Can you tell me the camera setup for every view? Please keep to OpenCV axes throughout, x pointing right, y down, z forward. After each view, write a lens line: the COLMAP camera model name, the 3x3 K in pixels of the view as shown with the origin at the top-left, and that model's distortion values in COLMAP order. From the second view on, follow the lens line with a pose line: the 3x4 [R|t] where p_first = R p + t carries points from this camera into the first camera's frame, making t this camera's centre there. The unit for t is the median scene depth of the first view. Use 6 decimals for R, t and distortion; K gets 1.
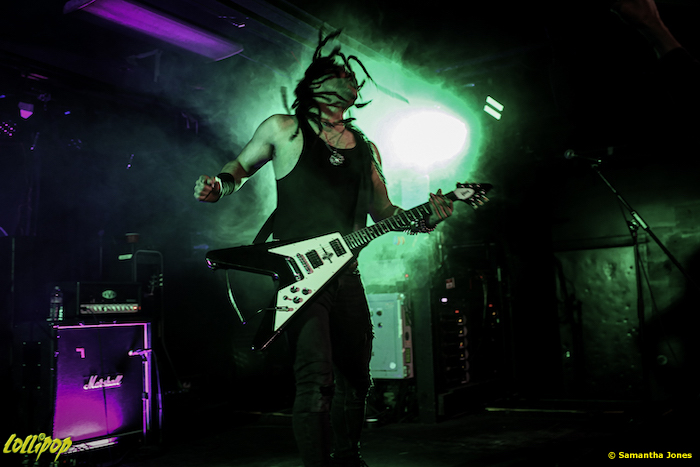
lens RADIAL K [[762.1, 0, 350.0], [0, 762.1, 232.5], [0, 0, 1]] dist [0.003551, 0.000000]
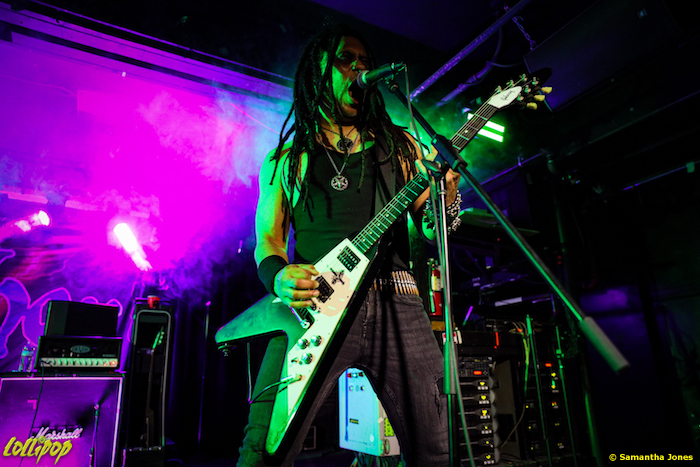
lens RADIAL K [[473.5, 0, 352.6], [0, 473.5, 233.8], [0, 0, 1]] dist [-0.038345, 0.004415]
pose [[0.878677, -0.117818, -0.462651, 0.308421], [0.036631, 0.982852, -0.180719, 0.047579], [0.476009, 0.141846, 0.867925, 0.516758]]
